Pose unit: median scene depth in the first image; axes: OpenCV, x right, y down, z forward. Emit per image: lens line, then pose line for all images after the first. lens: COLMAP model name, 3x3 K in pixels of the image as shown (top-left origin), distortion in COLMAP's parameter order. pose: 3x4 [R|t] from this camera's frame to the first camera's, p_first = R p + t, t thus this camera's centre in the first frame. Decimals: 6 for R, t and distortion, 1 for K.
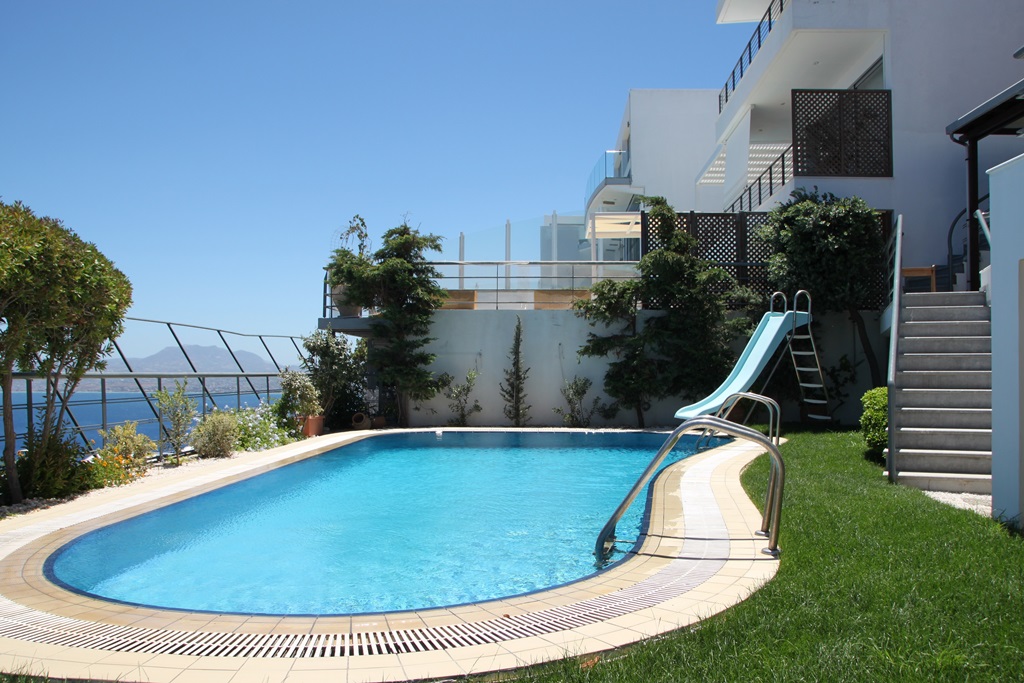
lens RADIAL K [[866.6, 0, 513.3], [0, 866.6, 344.8], [0, 0, 1]] dist [-0.053843, 0.003481]
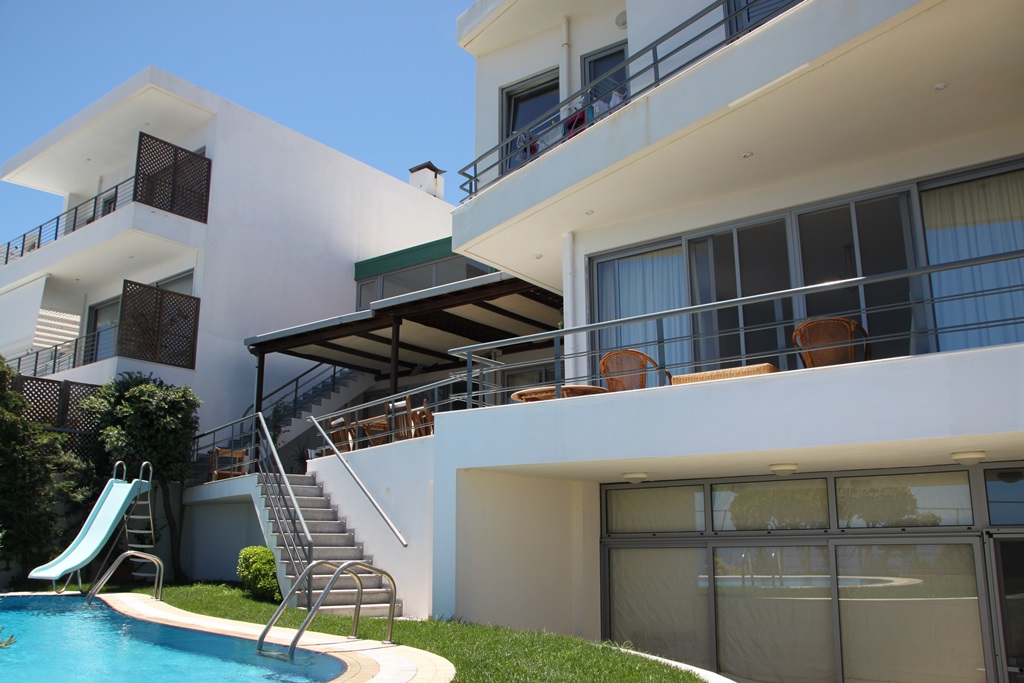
lens RADIAL K [[866.6, 0, 510.9], [0, 866.6, 340.6], [0, 0, 1]] dist [-0.053843, 0.003481]
pose [[0.584775, 0.179387, 0.791112, -0.286832], [-0.022388, 0.978440, -0.205316, 0.002298], [-0.810886, 0.102353, 0.576183, -0.066603]]
